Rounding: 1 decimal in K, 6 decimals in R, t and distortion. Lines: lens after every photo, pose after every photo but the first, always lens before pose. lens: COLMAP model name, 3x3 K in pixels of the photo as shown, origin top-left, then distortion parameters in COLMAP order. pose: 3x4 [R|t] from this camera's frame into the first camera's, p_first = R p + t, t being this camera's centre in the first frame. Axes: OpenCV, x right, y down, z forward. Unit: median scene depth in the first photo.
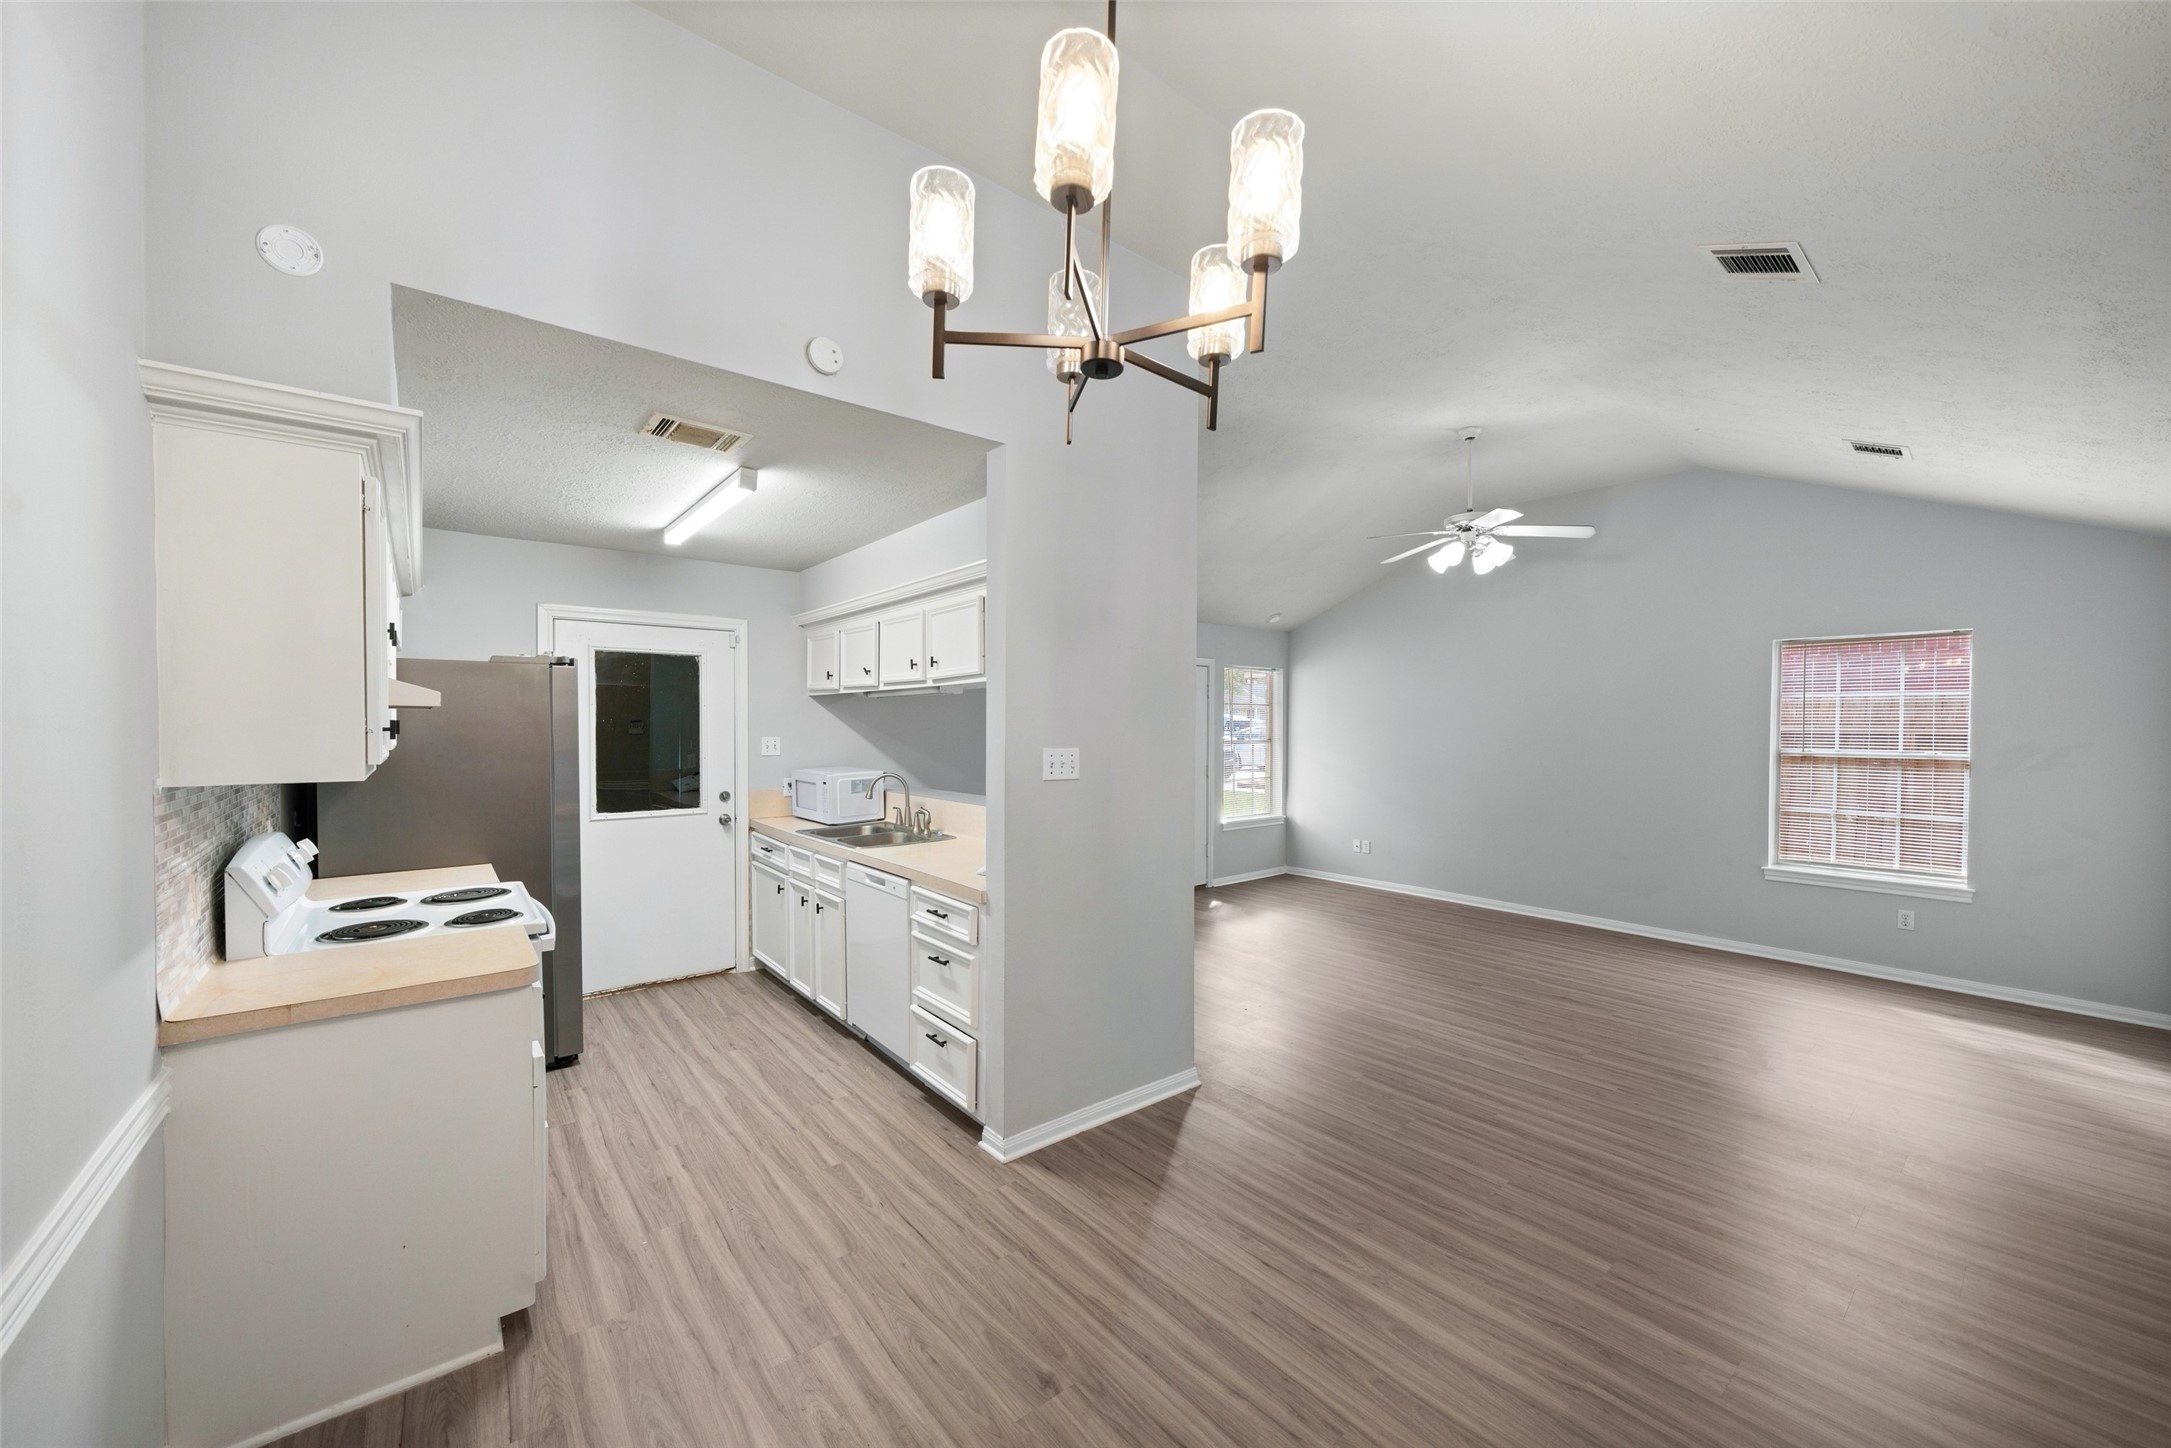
lens RADIAL K [[809.4, 0, 1077.8], [0, 809.4, 738.2], [0, 0, 1]] dist [-0.006995, 0.000050]
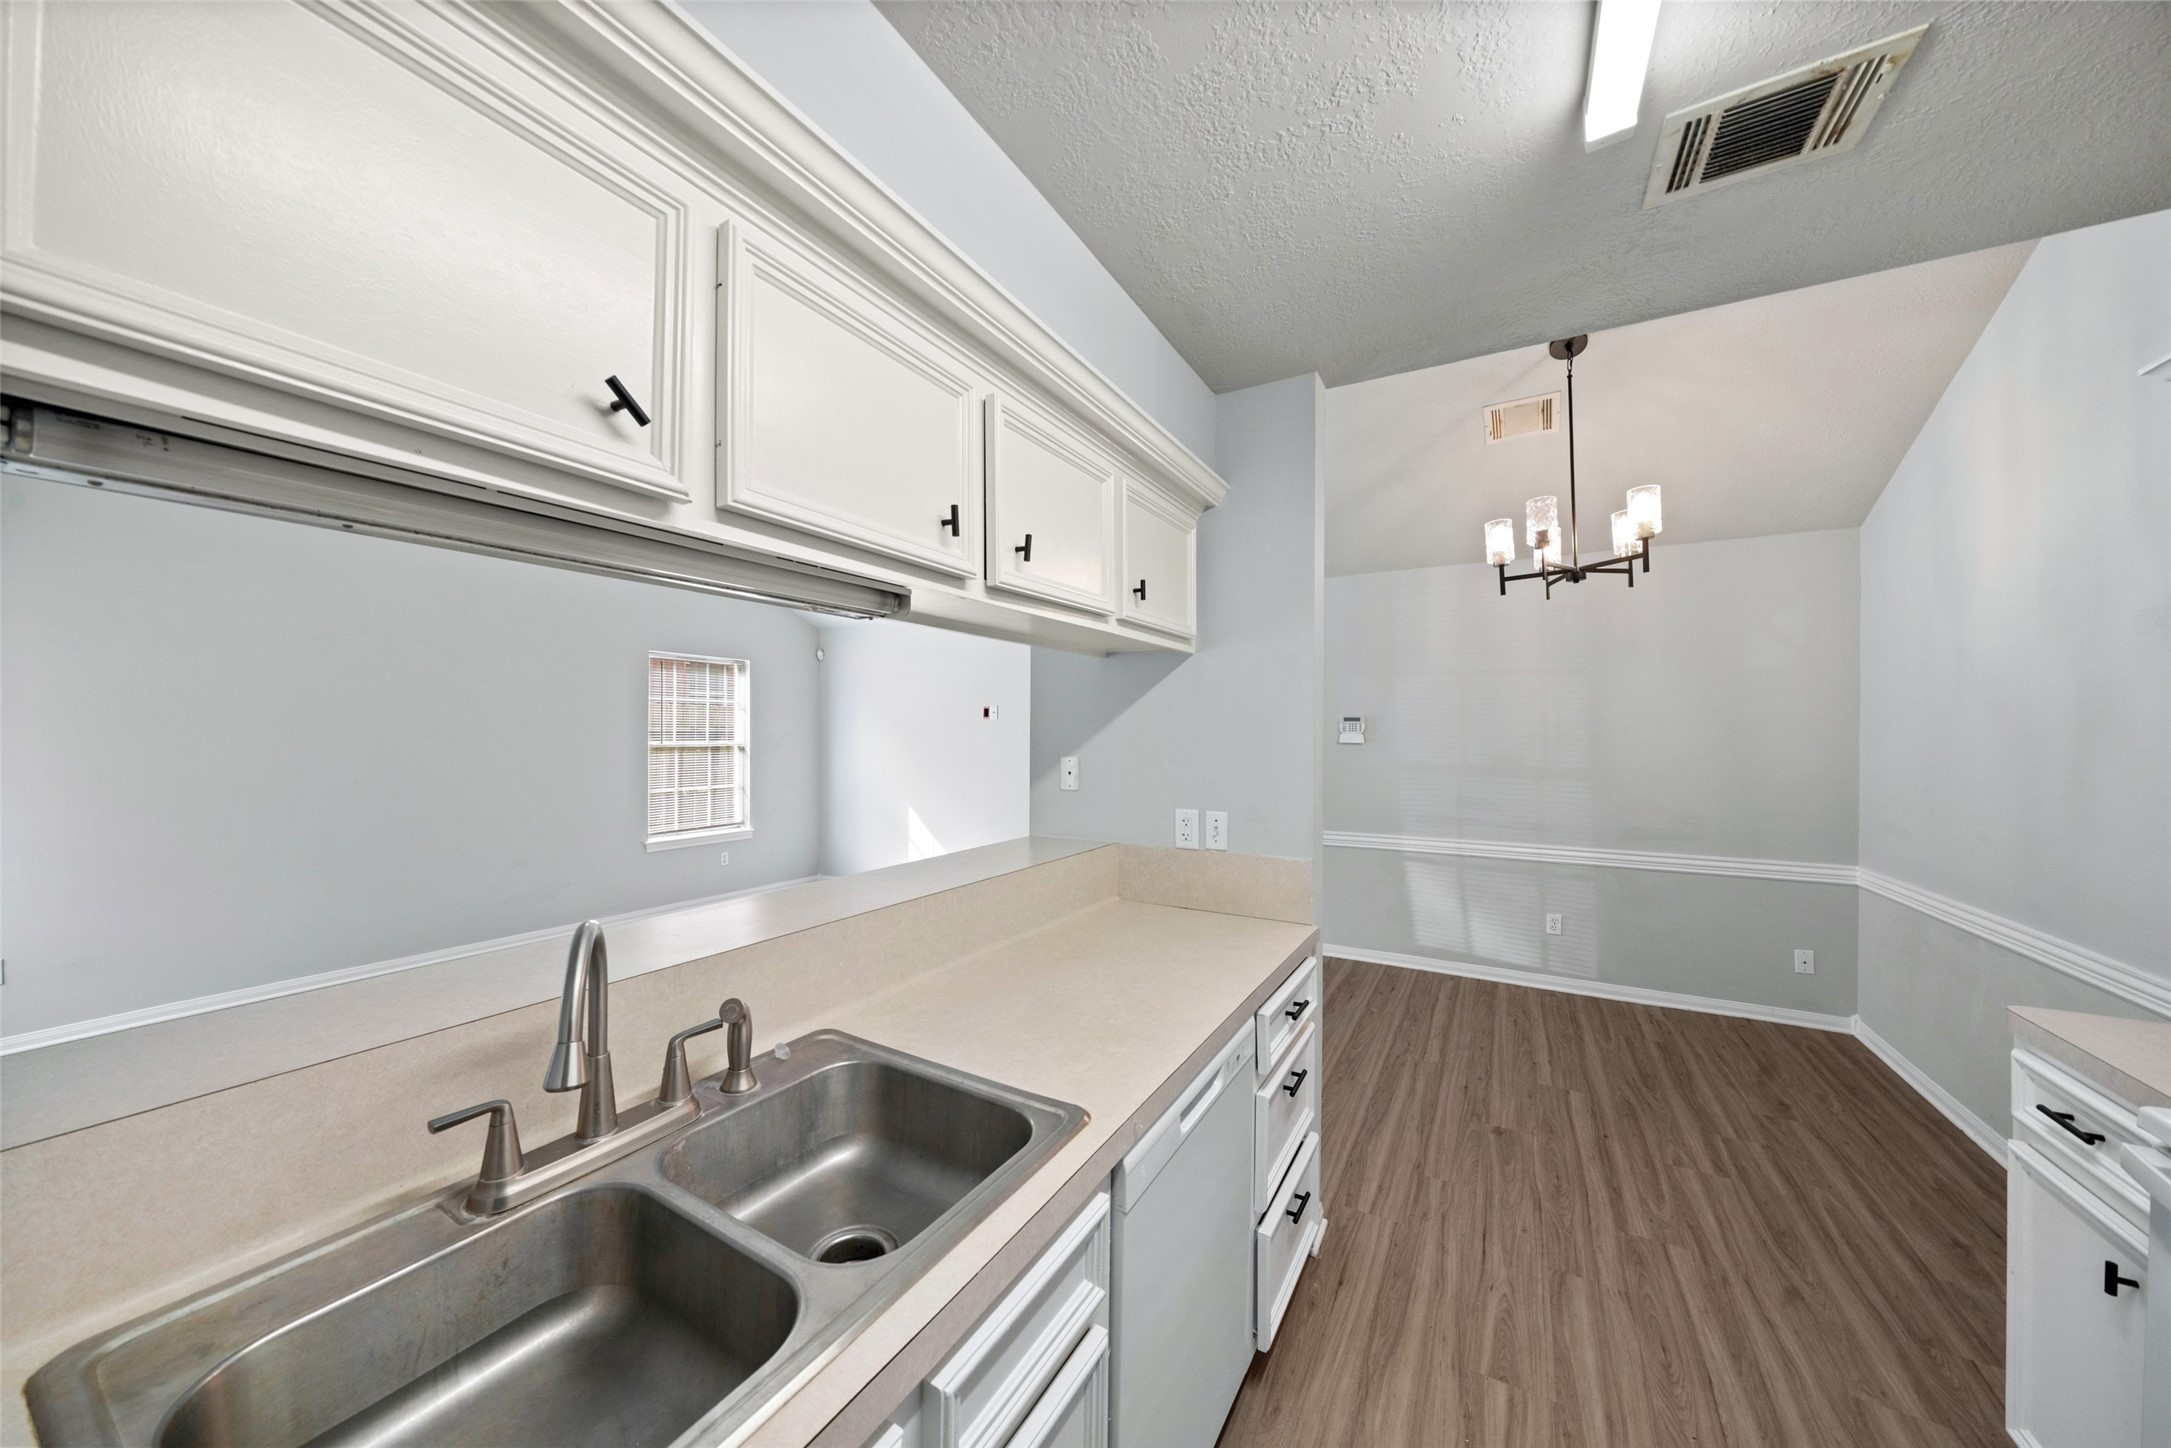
lens RADIAL K [[742.2, 0, 1079.3], [0, 742.2, 735.4], [0, 0, 1]] dist [-0.008095, 0.000566]
pose [[-0.359357, -0.010102, 0.933145, -0.682880], [0.010444, 0.999835, 0.014846, -0.009627], [-0.933142, 0.015080, -0.359193, 1.426425]]
